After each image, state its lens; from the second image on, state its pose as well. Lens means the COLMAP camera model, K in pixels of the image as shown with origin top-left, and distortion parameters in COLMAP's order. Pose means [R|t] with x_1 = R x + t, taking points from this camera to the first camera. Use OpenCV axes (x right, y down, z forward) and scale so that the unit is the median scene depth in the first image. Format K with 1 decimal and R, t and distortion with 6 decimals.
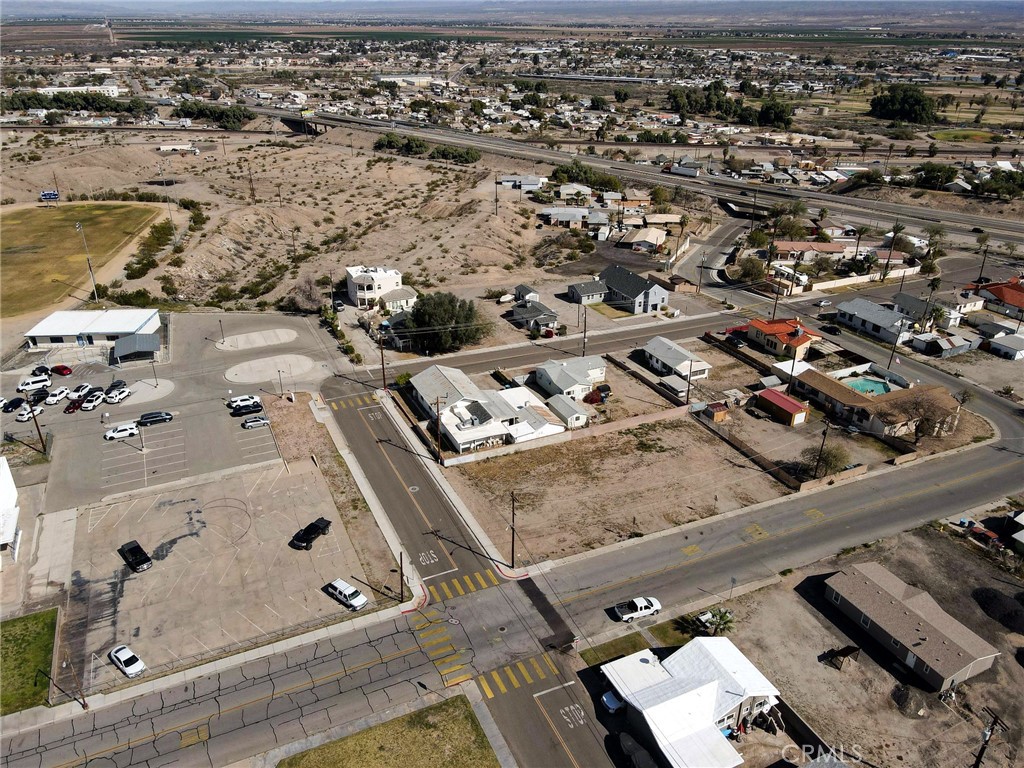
lens RADIAL K [[753.2, 0, 510.1], [0, 753.2, 384.8], [0, 0, 1]] dist [-0.008319, 0.035934]
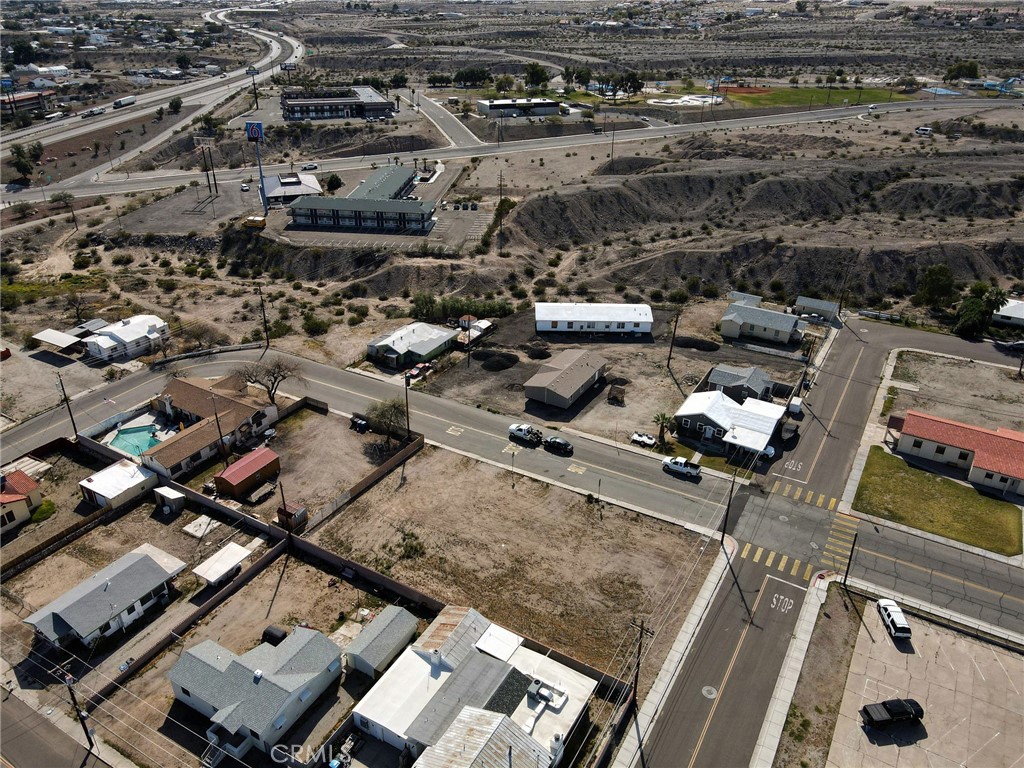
lens RADIAL K [[753.2, 0, 510.1], [0, 753.2, 384.8], [0, 0, 1]] dist [-0.008319, 0.035934]
pose [[-0.566101, -0.408586, 0.715952, -0.266597], [0.347918, 0.668947, 0.656858, -0.373452], [-0.747317, 0.620940, -0.236538, 0.747335]]
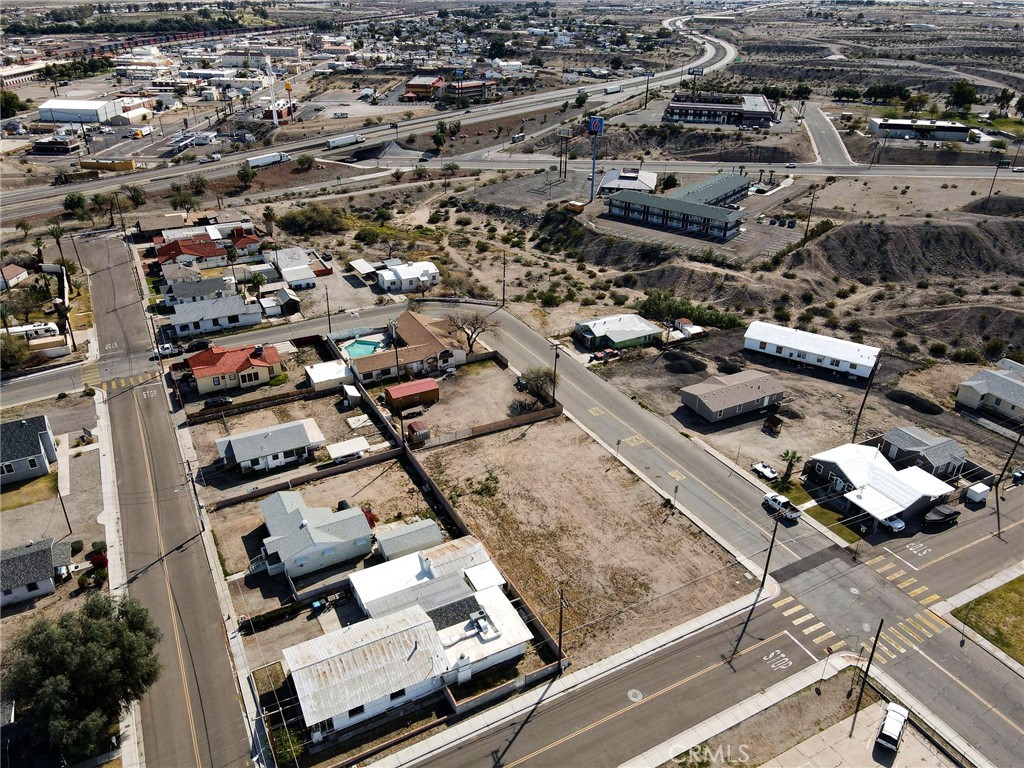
lens RADIAL K [[753.2, 0, 510.1], [0, 753.2, 384.8], [0, 0, 1]] dist [-0.008319, 0.035934]
pose [[-0.046515, -0.485610, 0.872937, -0.388809], [0.429178, 0.779400, 0.456444, -0.296399], [-0.902022, 0.395877, 0.172159, 0.580005]]
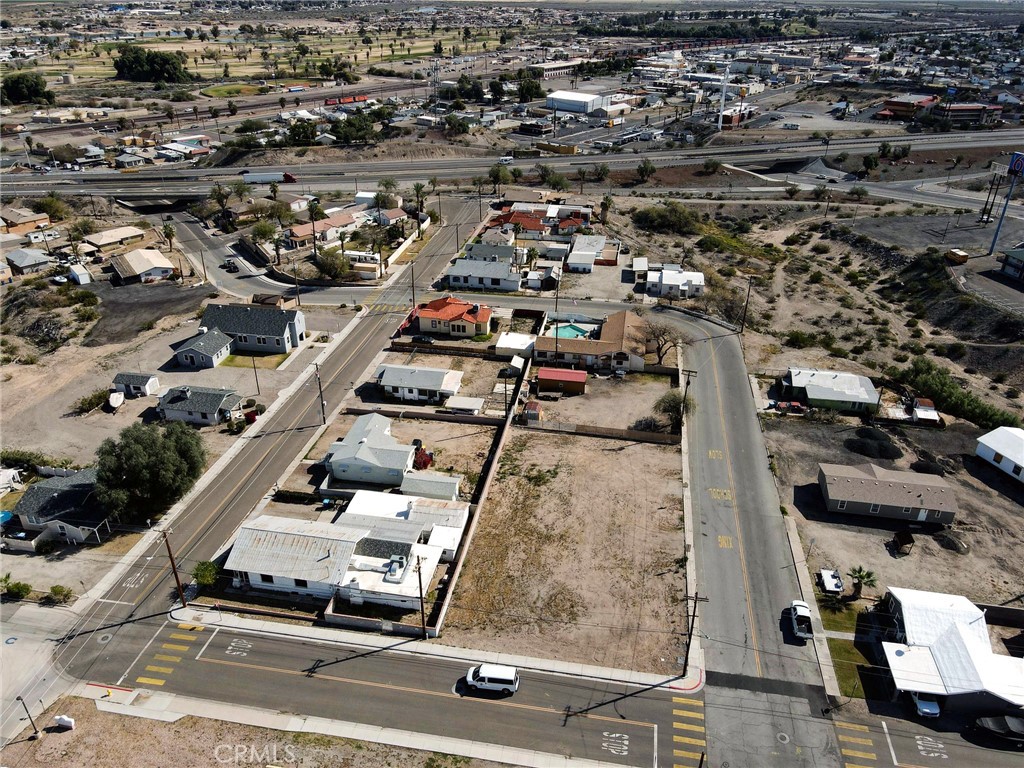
lens RADIAL K [[753.2, 0, 510.1], [0, 753.2, 384.8], [0, 0, 1]] dist [-0.008319, 0.035934]
pose [[0.576475, -0.392342, 0.716760, -0.323481], [0.357250, 0.909922, 0.210747, -0.163066], [-0.734880, 0.134572, 0.664712, 0.311542]]
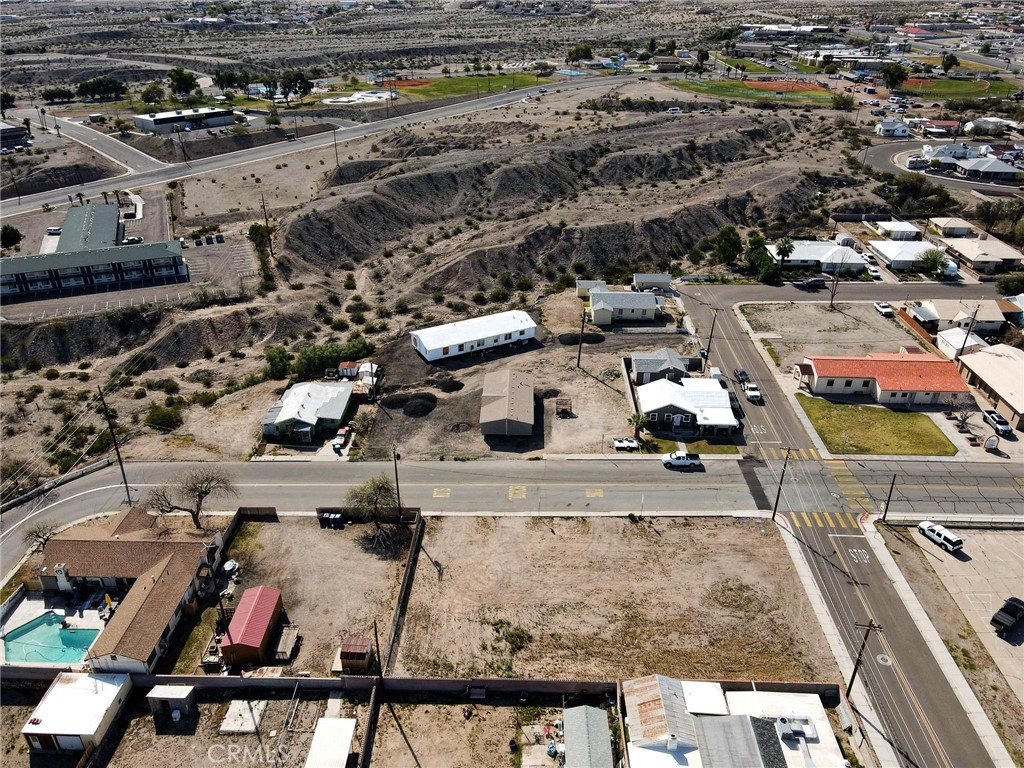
lens RADIAL K [[753.2, 0, 510.1], [0, 753.2, 384.8], [0, 0, 1]] dist [-0.008319, 0.035934]
pose [[-0.894691, -0.227472, 0.384428, -0.016546], [0.184651, 0.595305, 0.781995, -0.433229], [-0.406734, 0.770629, -0.490611, 0.862994]]
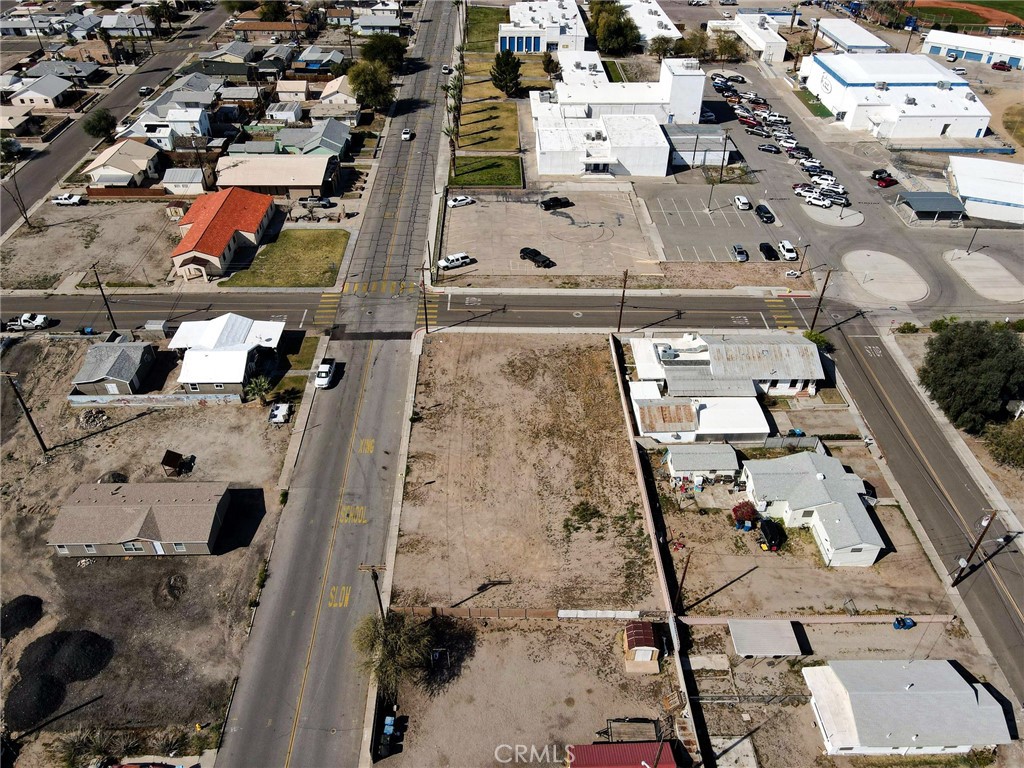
lens RADIAL K [[753.2, 0, 510.1], [0, 753.2, 384.8], [0, 0, 1]] dist [-0.008319, 0.035934]
pose [[-0.405681, 0.563087, -0.719969, 0.473571], [-0.410919, 0.591247, 0.693954, -0.323731], [0.816436, 0.577373, -0.008474, 0.657531]]
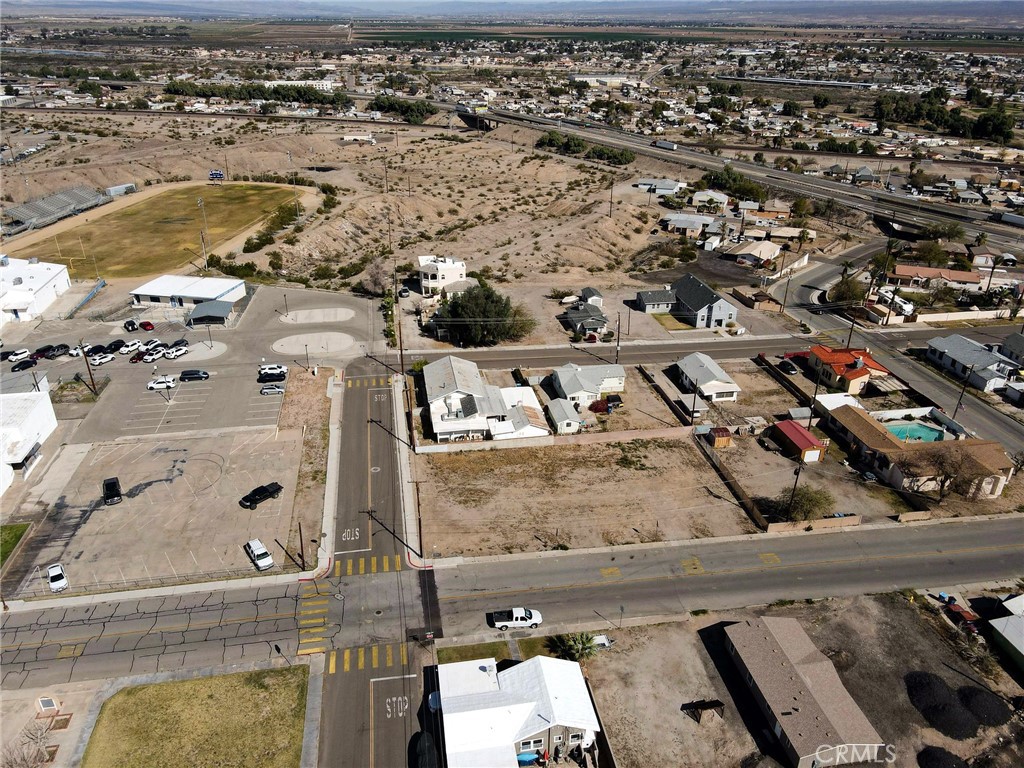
lens RADIAL K [[753.2, 0, 510.1], [0, 753.2, 384.8], [0, 0, 1]] dist [-0.008319, 0.035934]
pose [[0.965315, 0.115957, -0.233926, 0.186113], [-0.116097, 0.993150, 0.013218, -0.008424], [0.233856, 0.014399, 0.972165, 0.022689]]
